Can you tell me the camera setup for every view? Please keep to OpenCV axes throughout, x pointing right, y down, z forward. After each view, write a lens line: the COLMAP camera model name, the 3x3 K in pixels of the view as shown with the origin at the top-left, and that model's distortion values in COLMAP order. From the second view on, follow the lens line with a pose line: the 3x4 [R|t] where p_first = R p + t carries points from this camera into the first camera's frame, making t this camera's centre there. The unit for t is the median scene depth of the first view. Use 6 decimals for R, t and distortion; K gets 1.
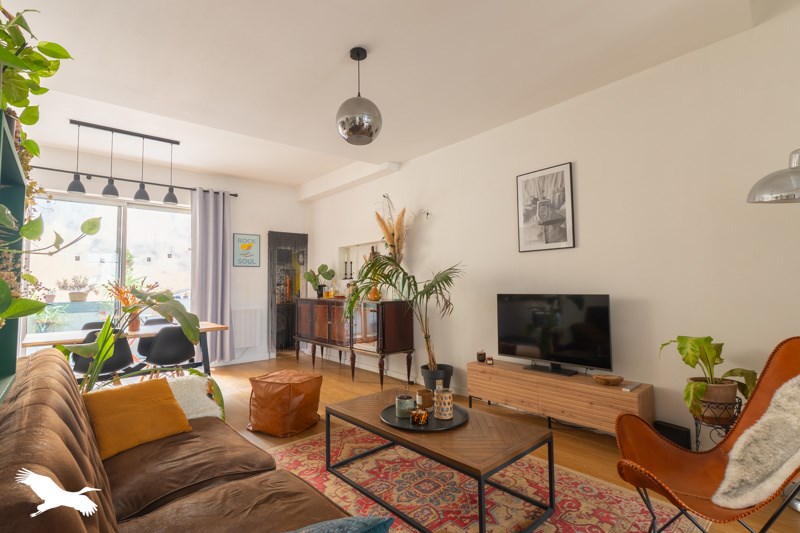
lens RADIAL K [[379.0, 0, 400.0], [0, 379.0, 266.5], [0, 0, 1]] dist [-0.002368, -0.000111]
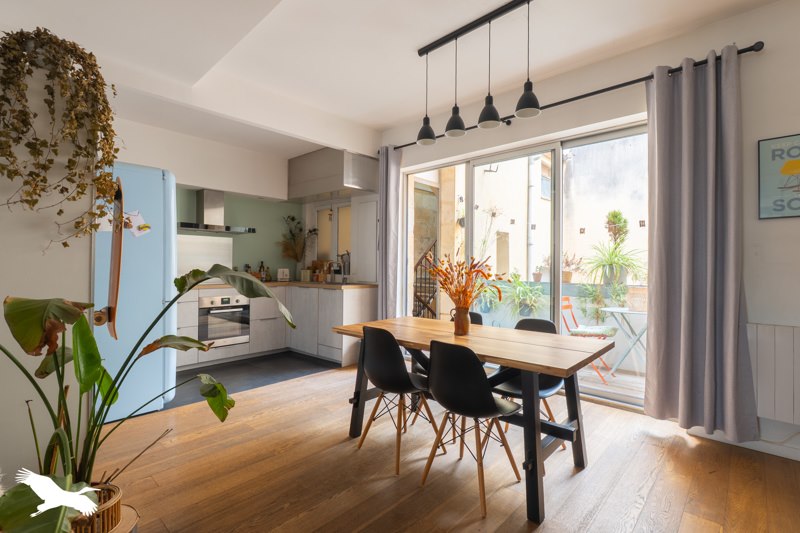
lens RADIAL K [[379.0, 0, 400.0], [0, 379.0, 266.5], [0, 0, 1]] dist [-0.002368, -0.000111]
pose [[0.105939, 0.010847, -0.994313, -0.058888], [0.044079, 0.998906, 0.015593, 0.029206], [0.993395, -0.045480, 0.105345, 0.559178]]
